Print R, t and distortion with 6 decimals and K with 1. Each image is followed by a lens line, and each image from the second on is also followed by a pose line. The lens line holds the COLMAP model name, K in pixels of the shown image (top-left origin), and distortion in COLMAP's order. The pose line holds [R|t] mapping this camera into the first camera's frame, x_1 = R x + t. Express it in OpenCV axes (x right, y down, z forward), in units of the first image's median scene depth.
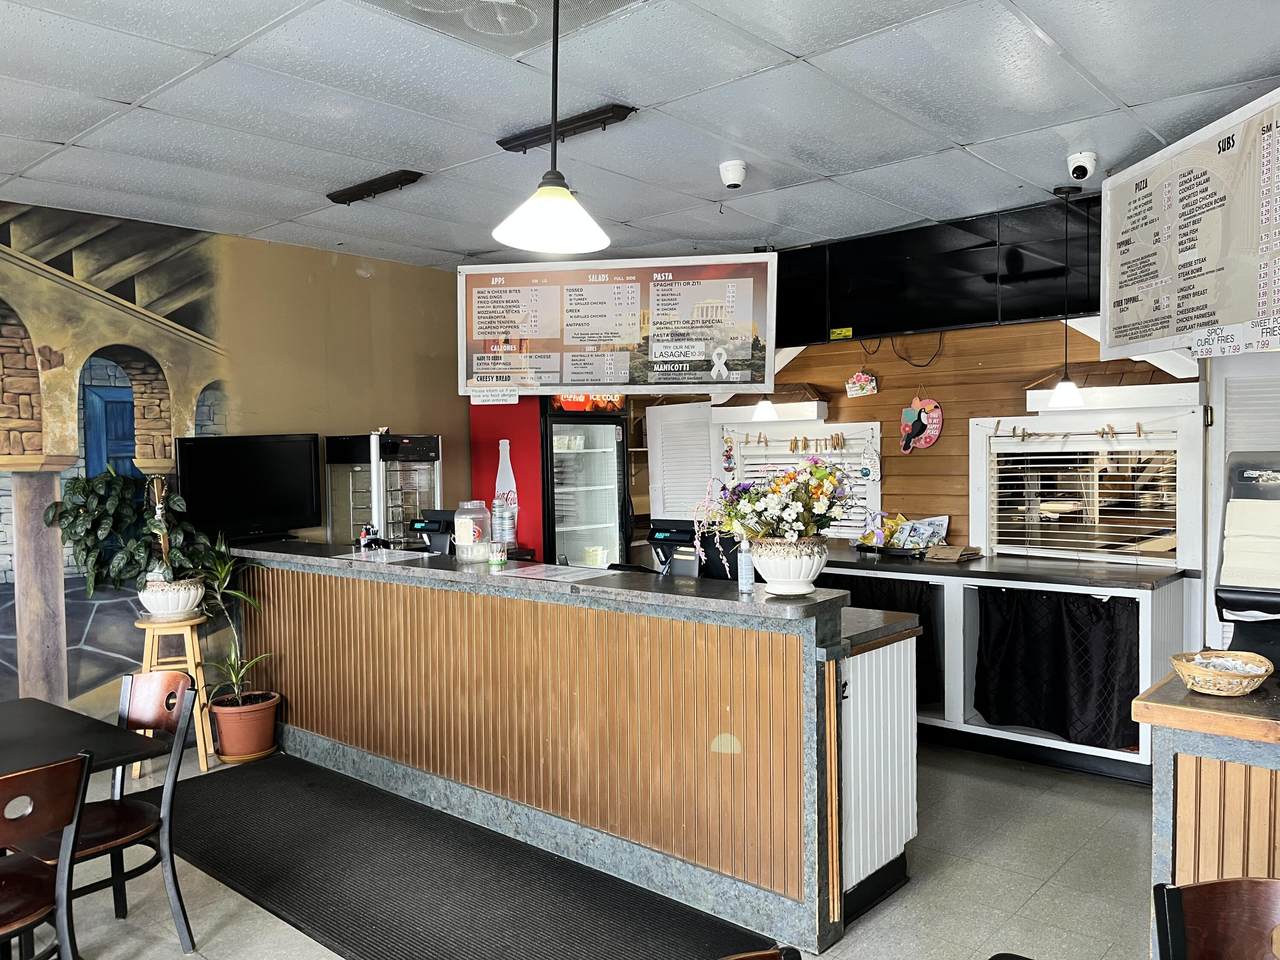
lens RADIAL K [[983.9, 0, 637.6], [0, 983.9, 491.7], [0, 0, 1]] dist [0.095853, -0.076562]
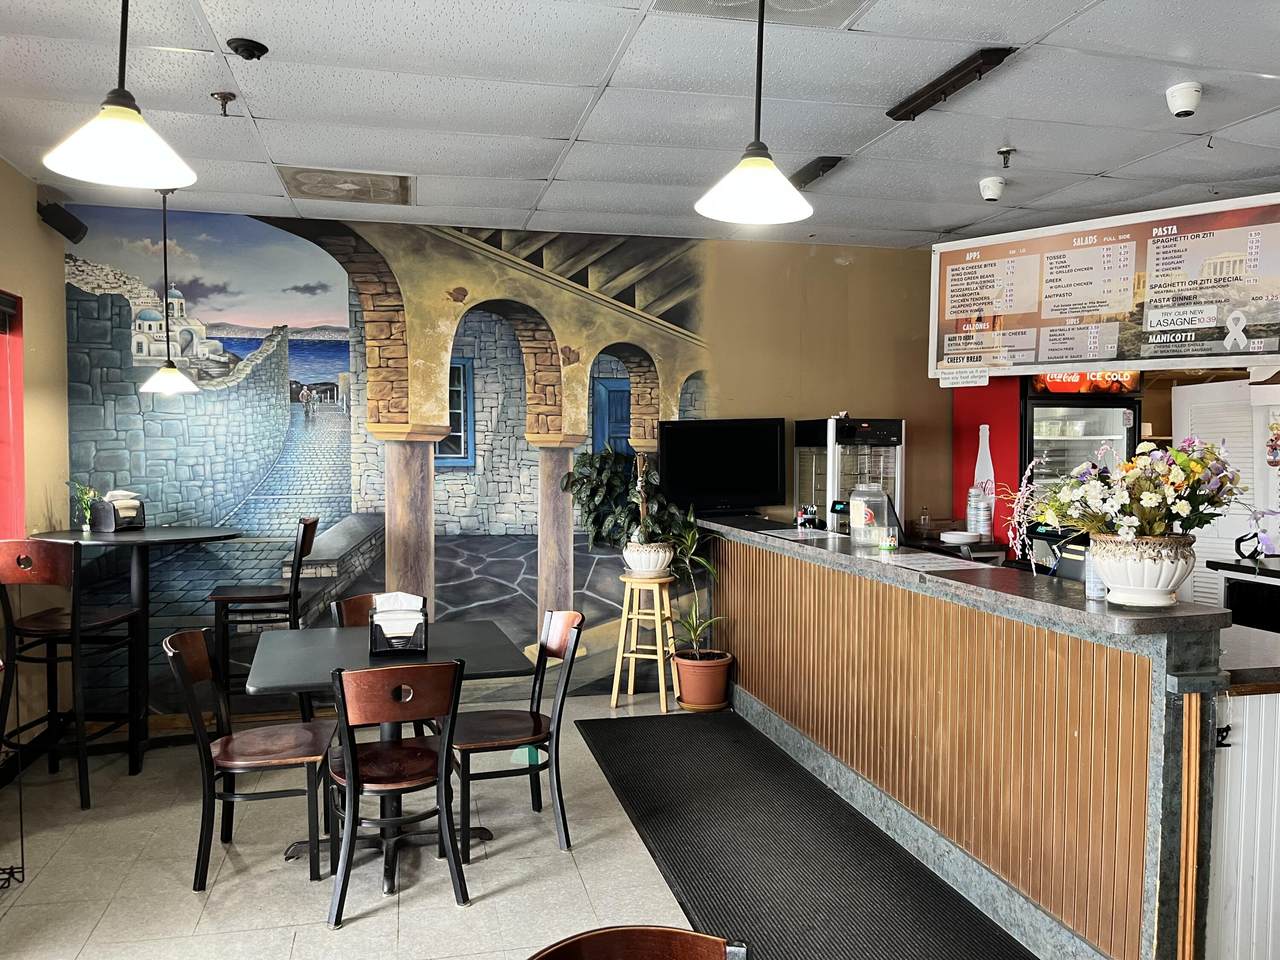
lens RADIAL K [[983.9, 0, 635.7], [0, 983.9, 481.6], [0, 0, 1]] dist [0.095853, -0.076562]
pose [[0.828067, 0.038862, -0.559280, 0.161353], [-0.039496, 0.999160, 0.010951, 0.005004], [0.559236, 0.013021, 0.828906, 0.044550]]
